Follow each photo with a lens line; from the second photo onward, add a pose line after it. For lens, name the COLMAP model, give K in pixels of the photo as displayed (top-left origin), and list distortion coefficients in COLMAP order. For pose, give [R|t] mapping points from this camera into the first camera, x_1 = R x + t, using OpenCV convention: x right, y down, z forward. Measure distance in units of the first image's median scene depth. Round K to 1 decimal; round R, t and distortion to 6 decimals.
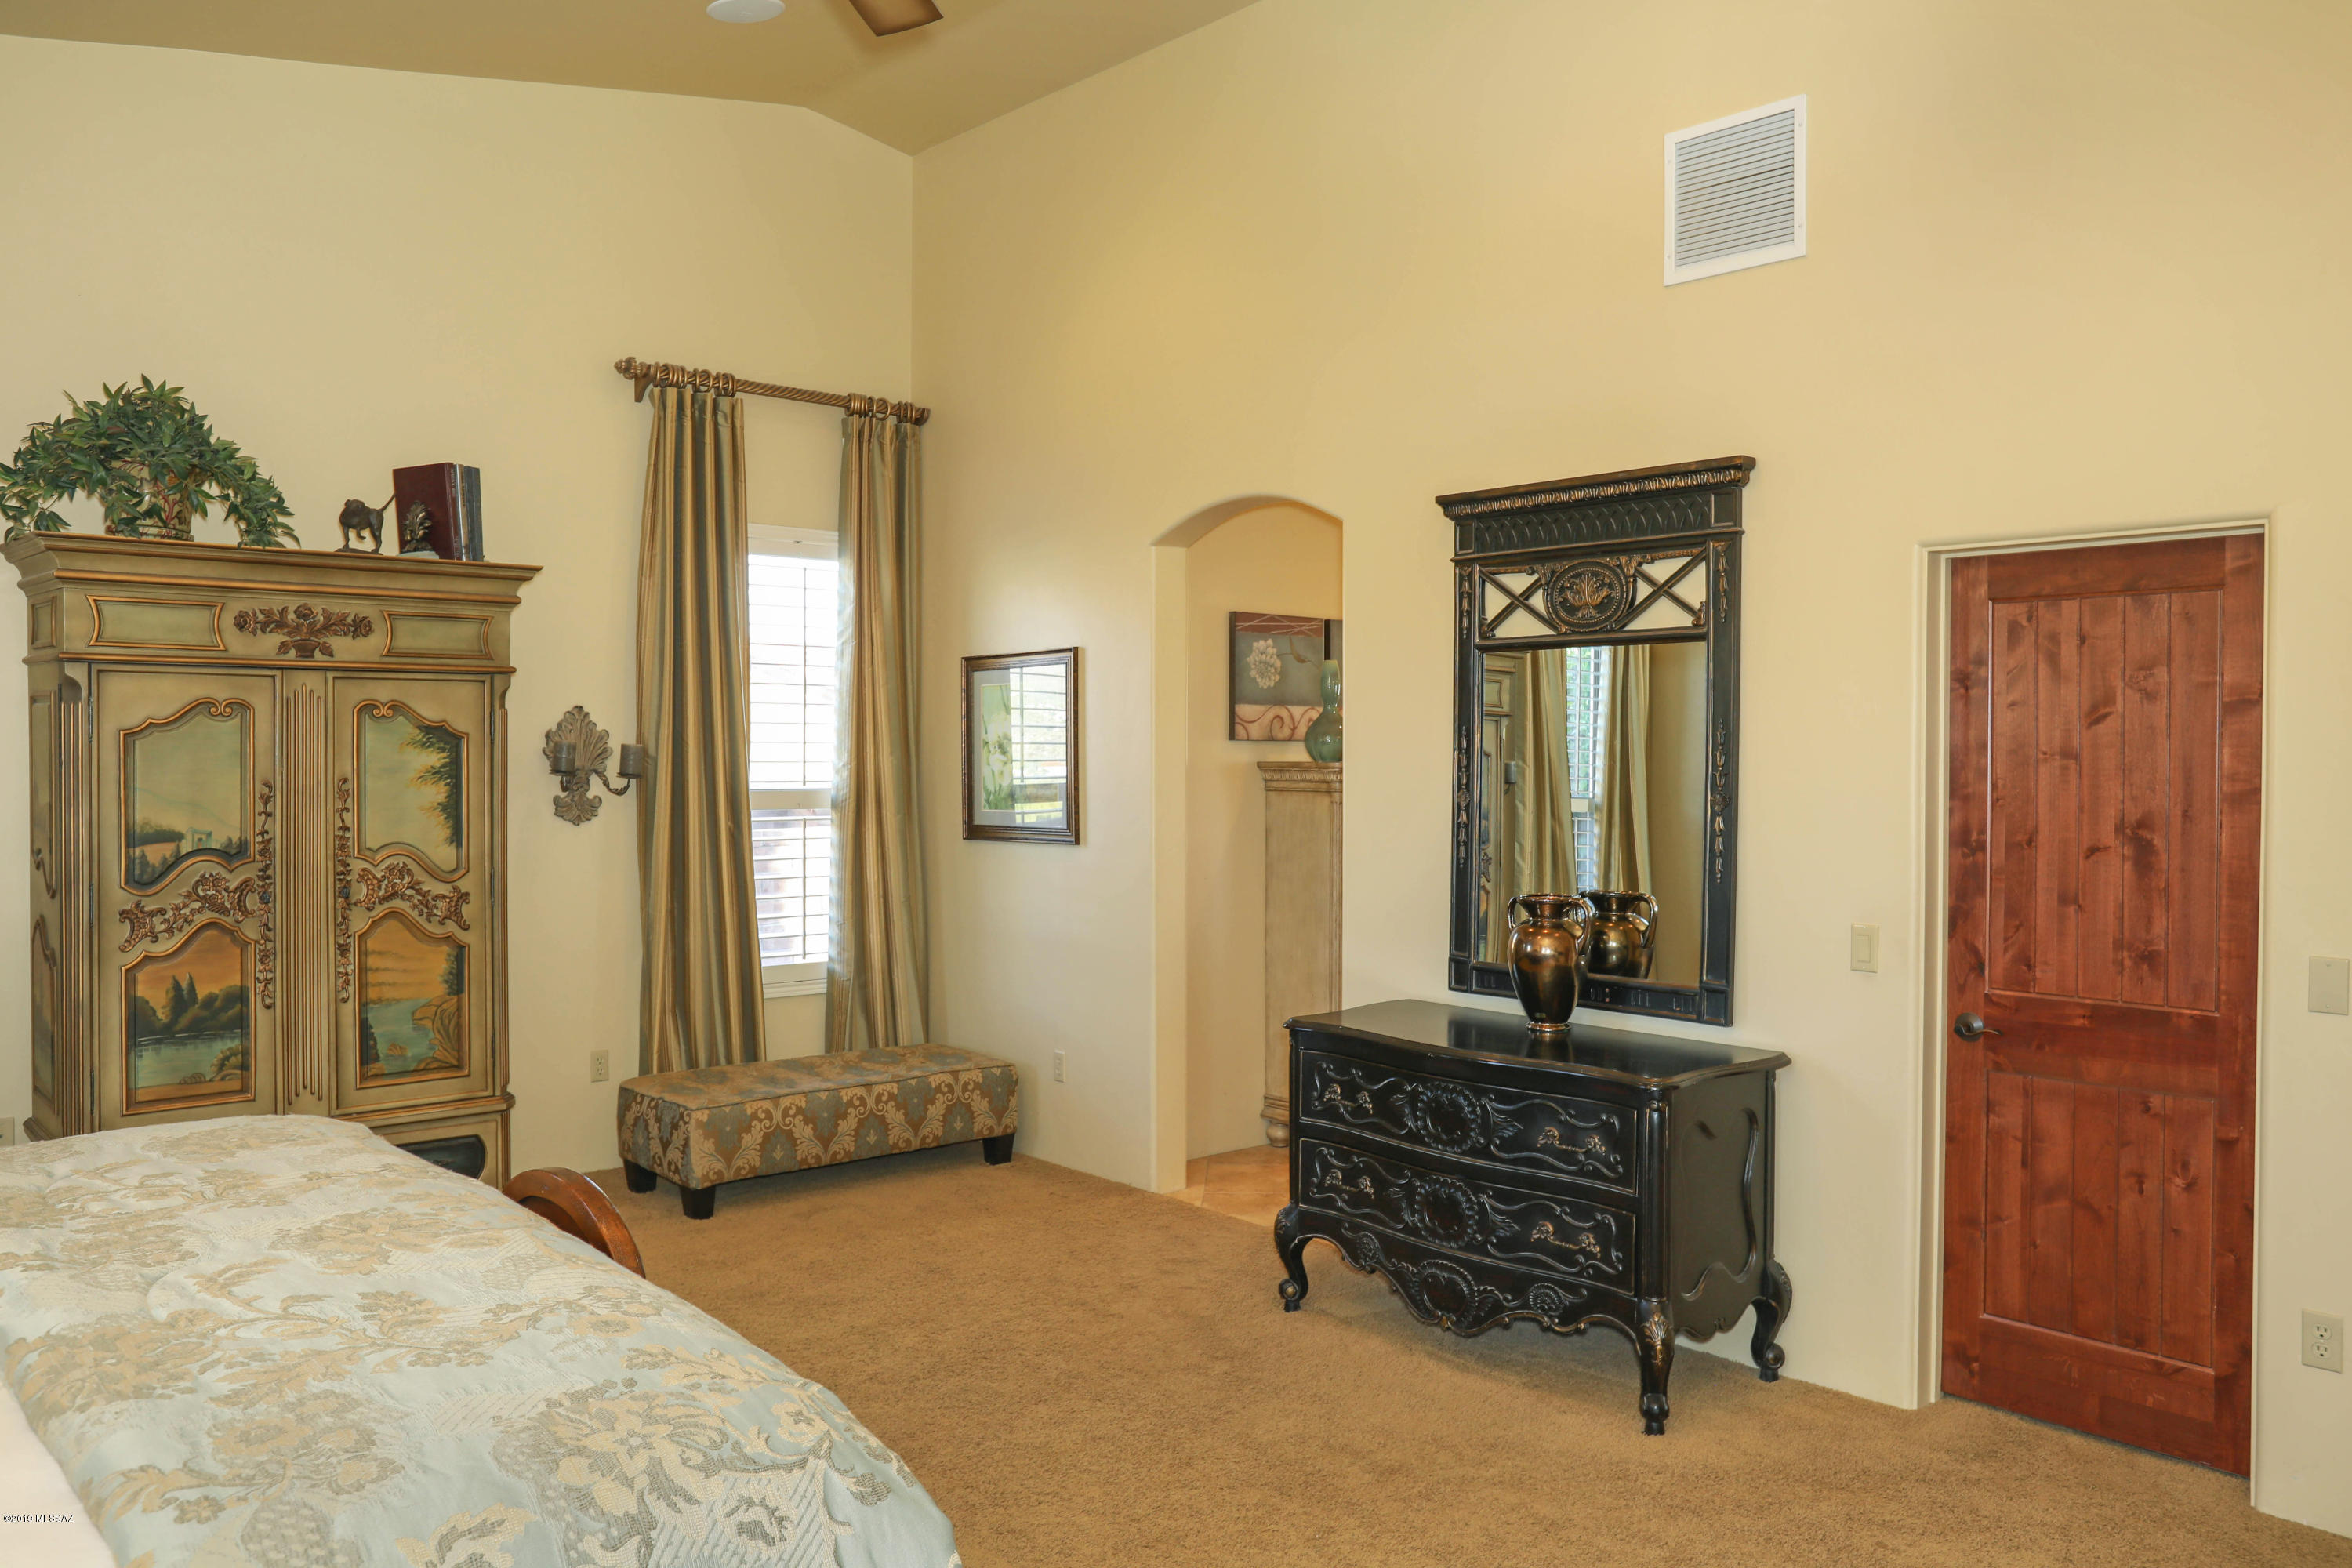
lens RADIAL K [[1842.7, 0, 1177.7], [0, 1842.7, 783.8], [0, 0, 1]] dist [0.008260, 0.003323]
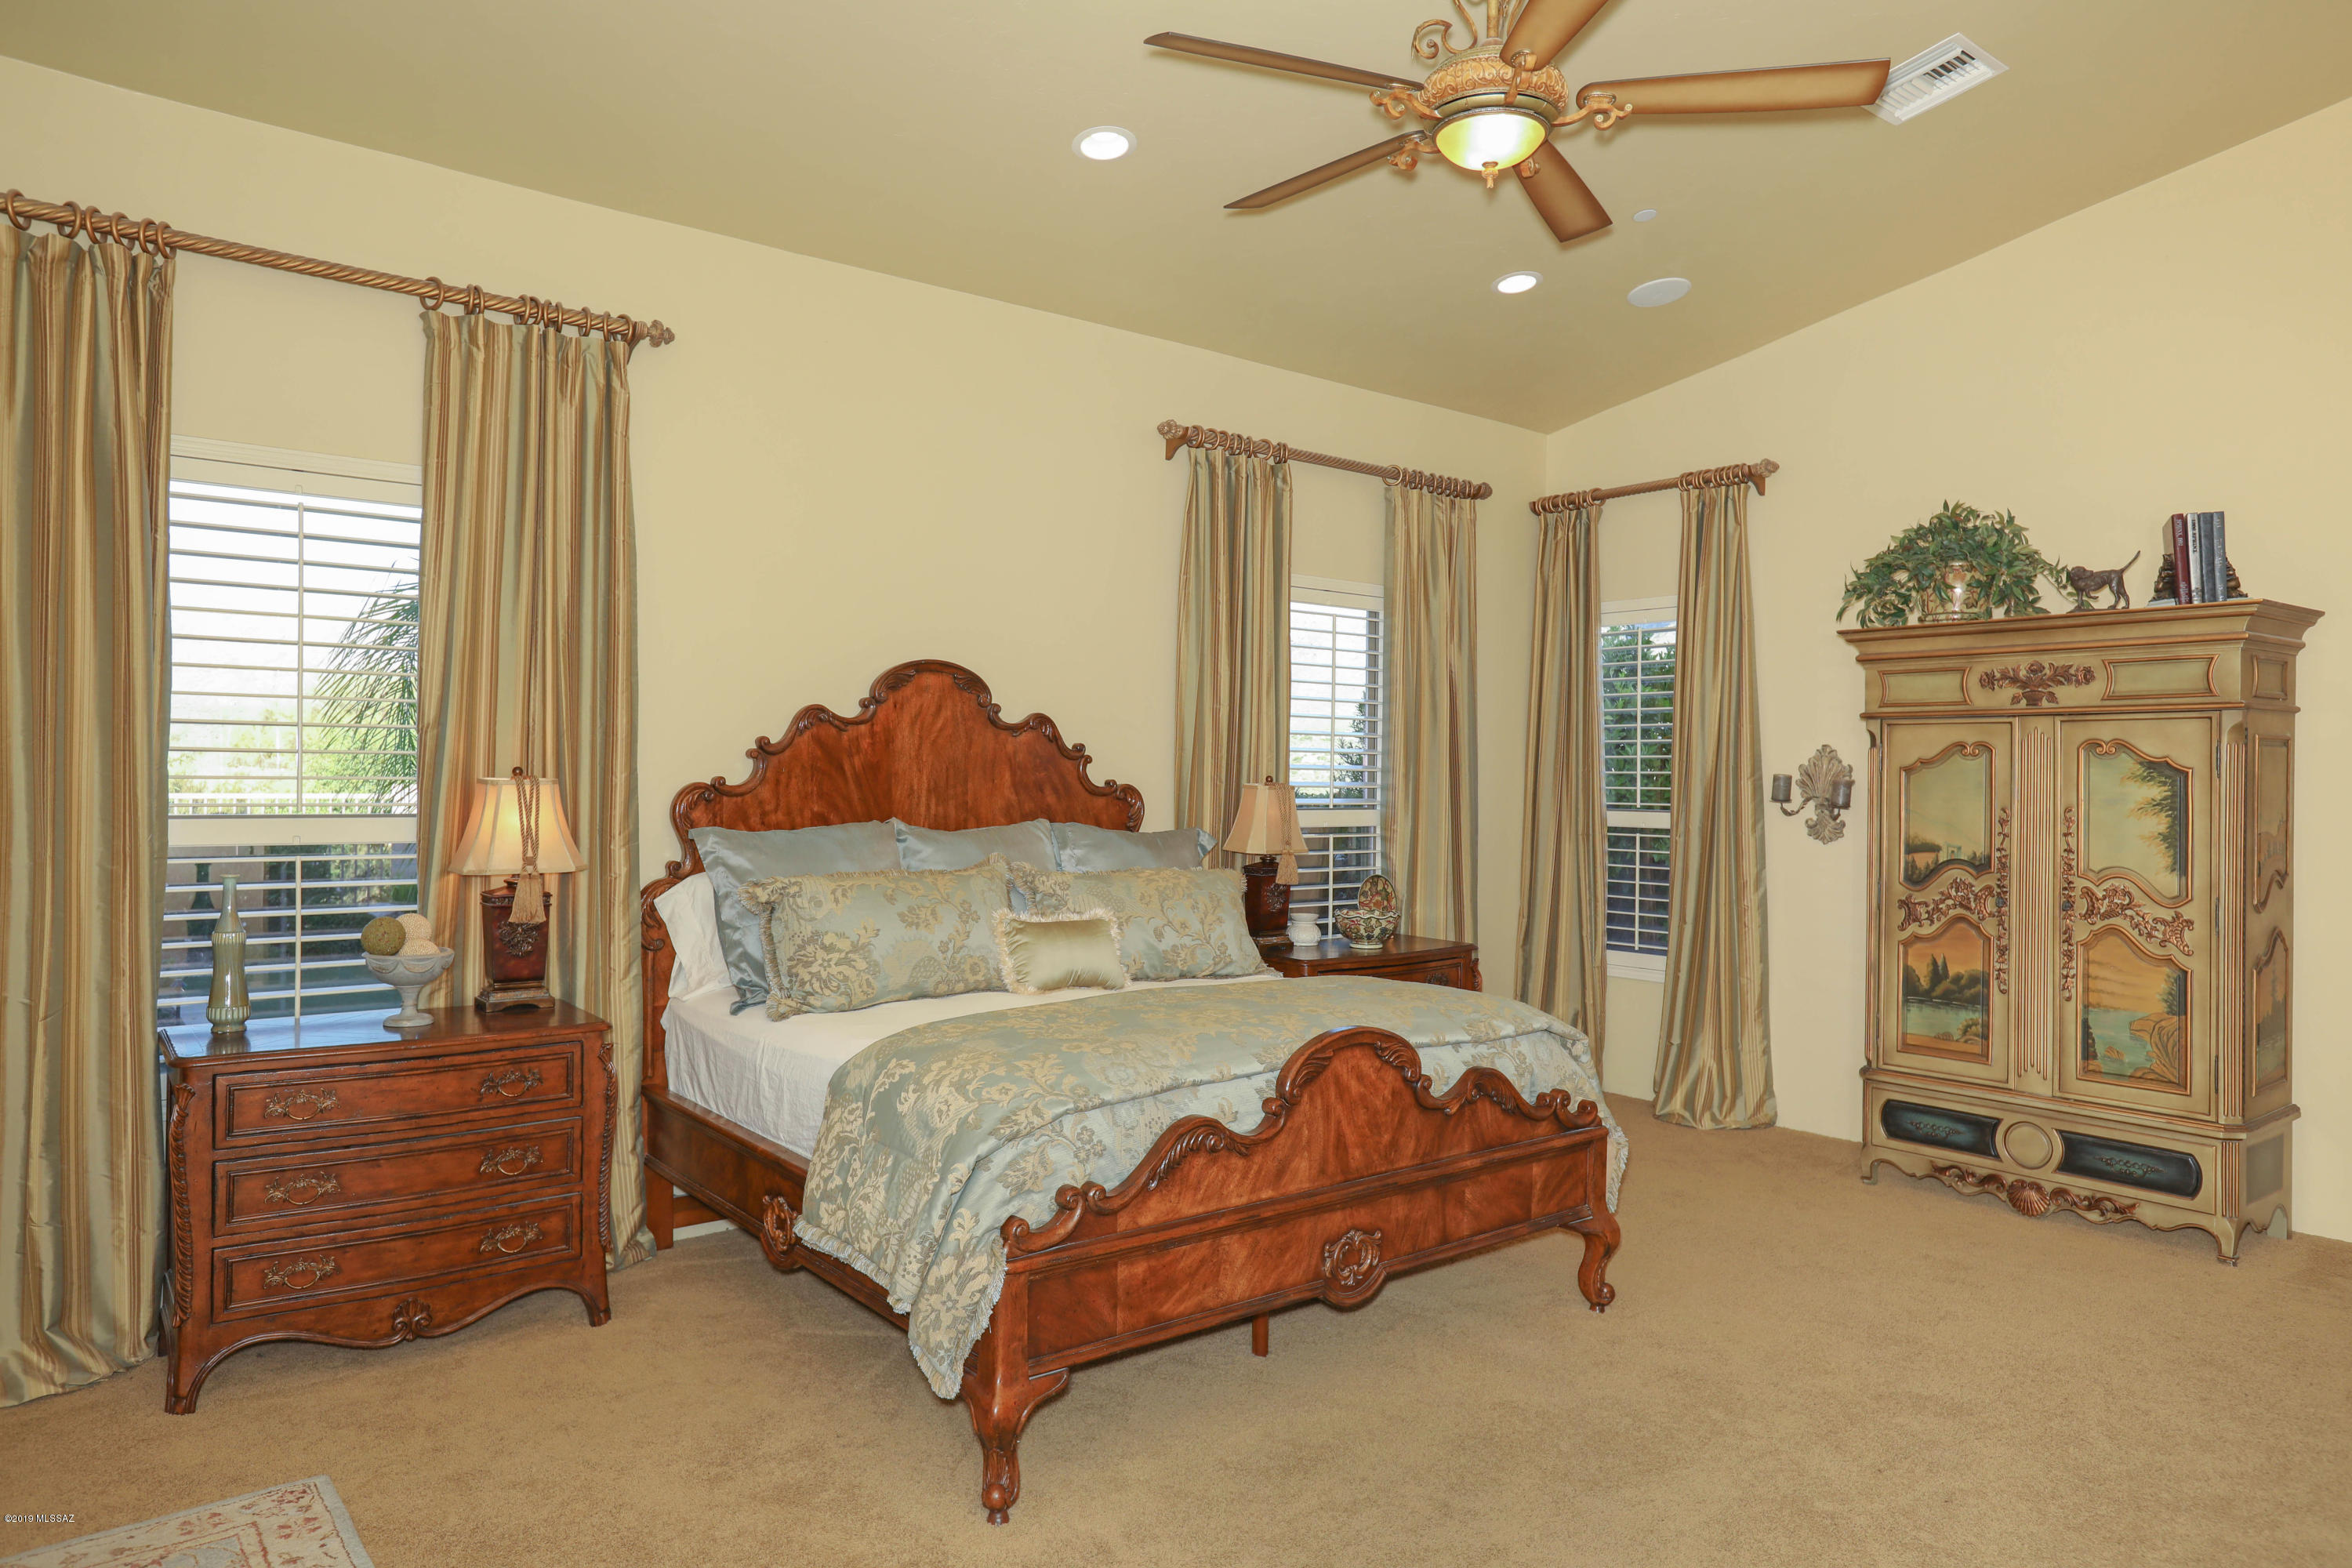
lens RADIAL K [[1470.0, 0, 1180.7], [0, 1470.0, 777.0], [0, 0, 1]] dist [-0.000342, 0.000303]
pose [[-0.056539, -0.000923, -0.998400, 0.511751], [-0.024965, 0.999688, 0.000489, -0.008801], [0.998088, 0.024953, -0.056545, 0.505897]]
